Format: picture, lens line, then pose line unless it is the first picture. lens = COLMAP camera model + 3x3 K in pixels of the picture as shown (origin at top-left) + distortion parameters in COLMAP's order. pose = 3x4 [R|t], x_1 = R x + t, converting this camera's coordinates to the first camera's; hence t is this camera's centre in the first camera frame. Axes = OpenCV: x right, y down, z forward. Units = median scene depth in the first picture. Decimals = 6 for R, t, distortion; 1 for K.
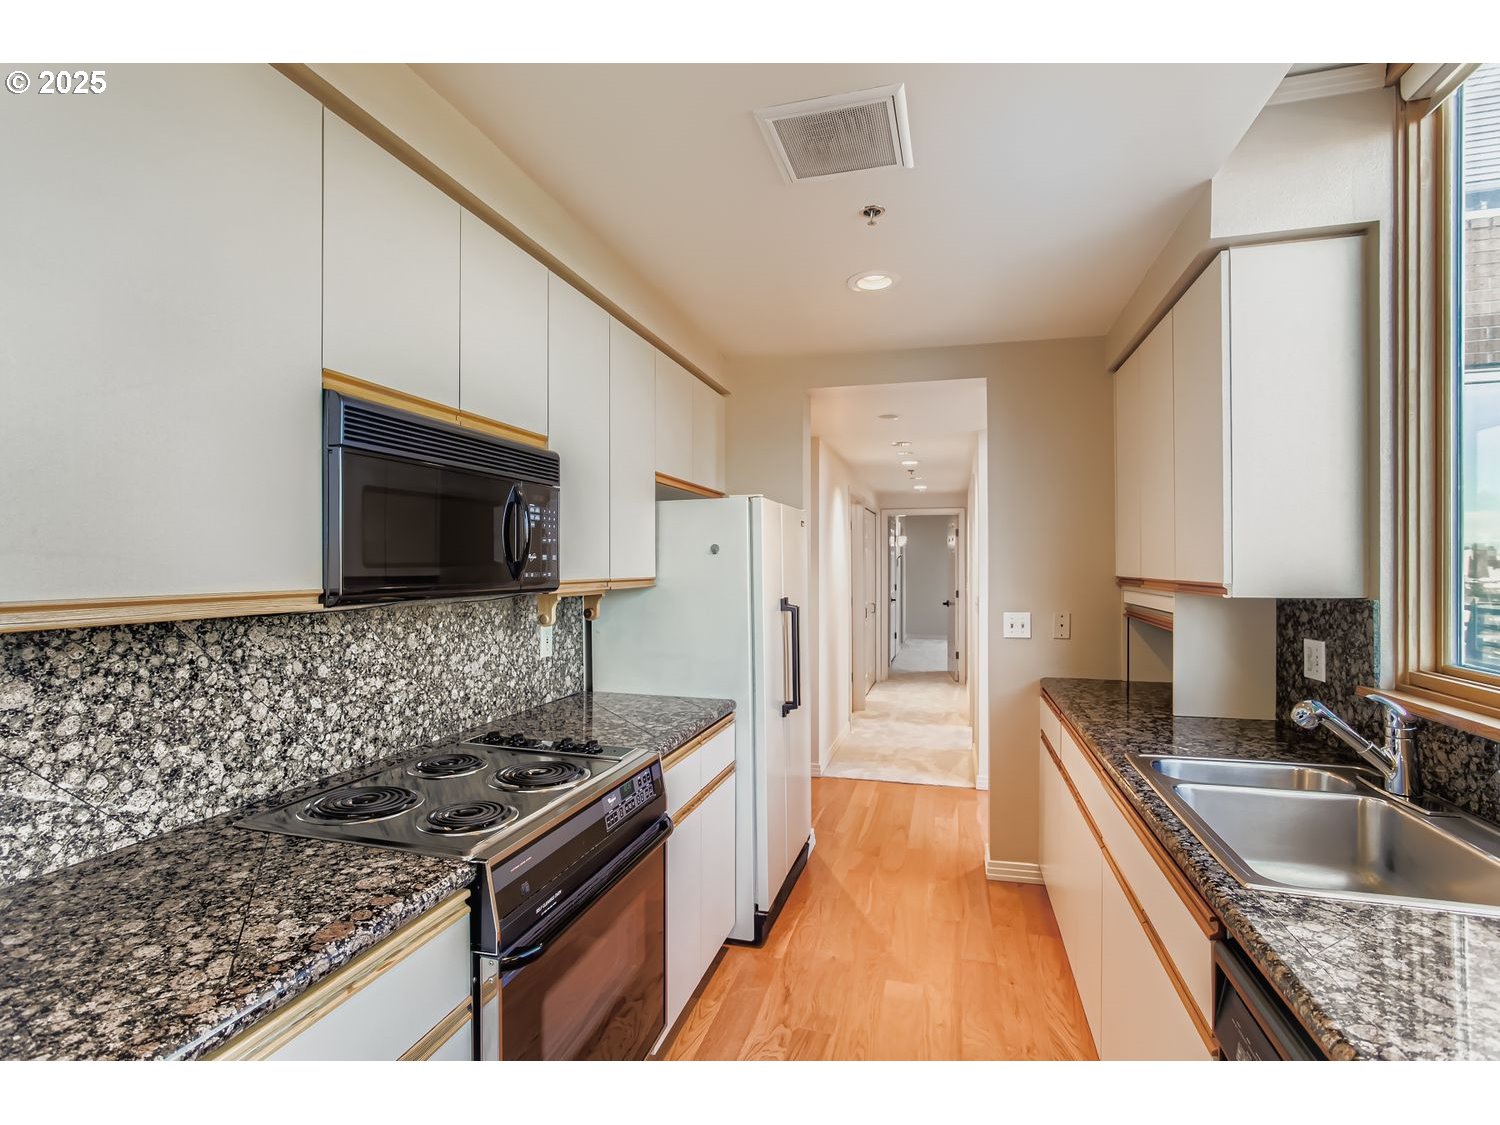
lens RADIAL K [[697.1, 0, 743.2], [0, 697.1, 561.1], [0, 0, 1]] dist [-0.020763, 0.009436]
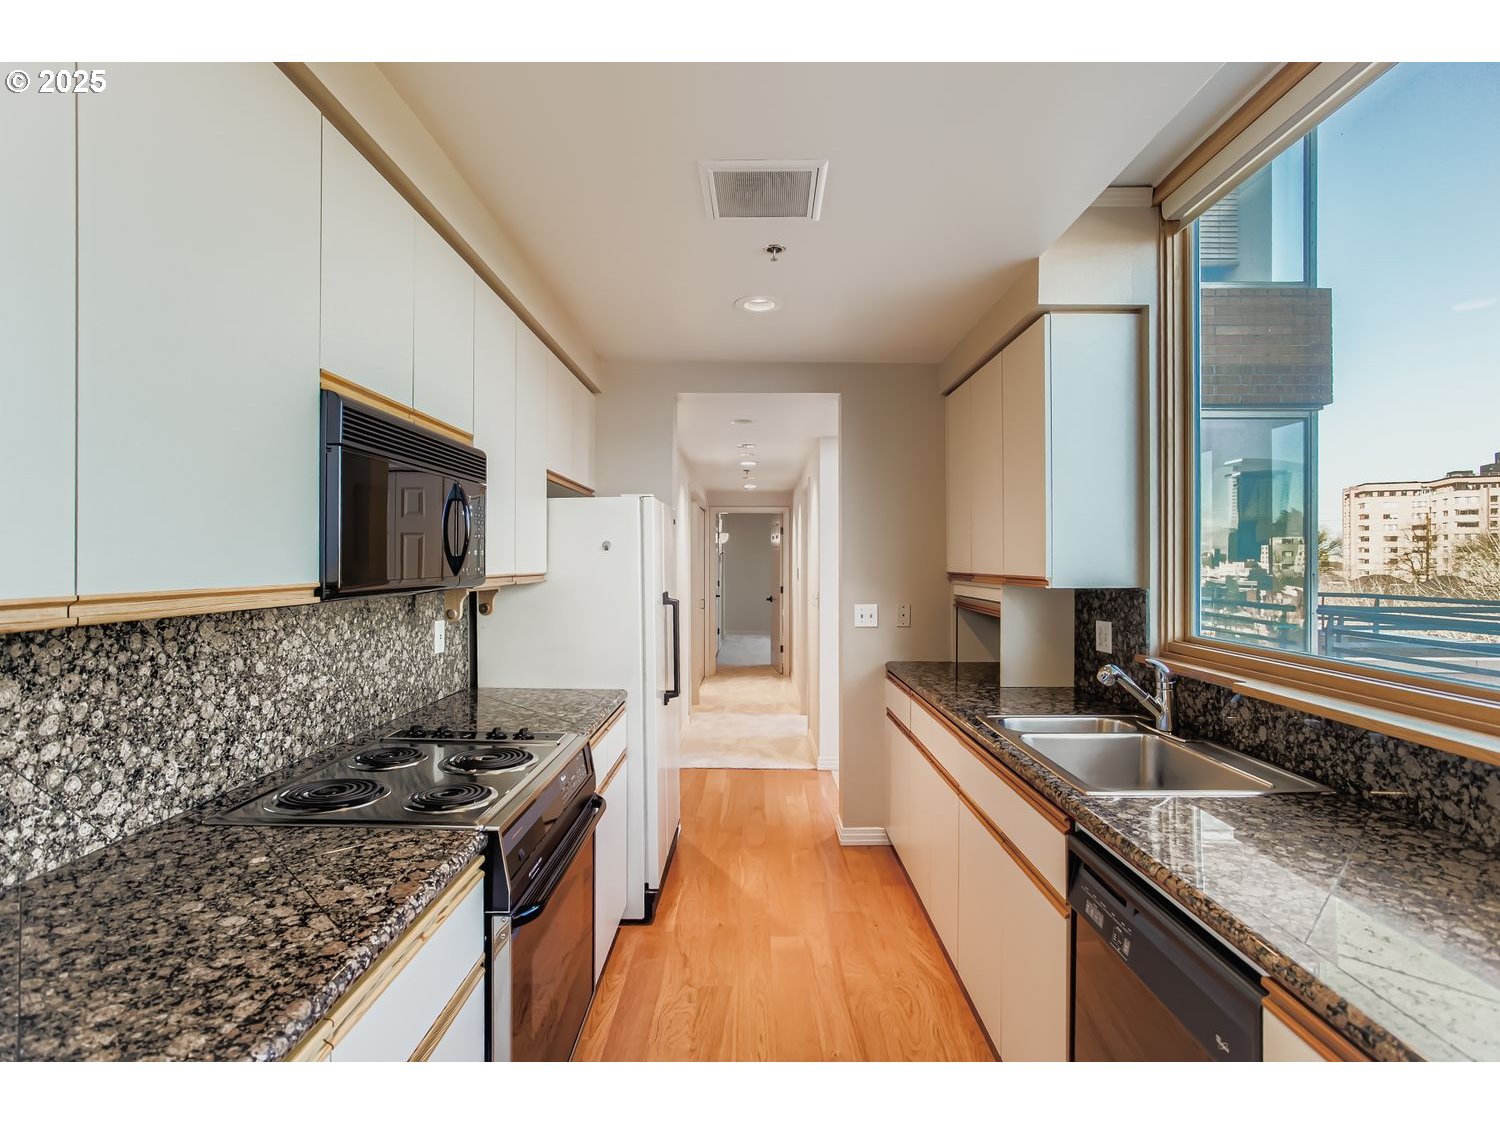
lens RADIAL K [[697.1, 0, 754.7], [0, 697.1, 551.9], [0, 0, 1]] dist [-0.020763, 0.009436]
pose [[0.967726, 0.007118, 0.251905, -0.140557], [-0.005260, 0.999954, -0.008050, -0.000396], [-0.251951, 0.006466, 0.967719, -0.095293]]
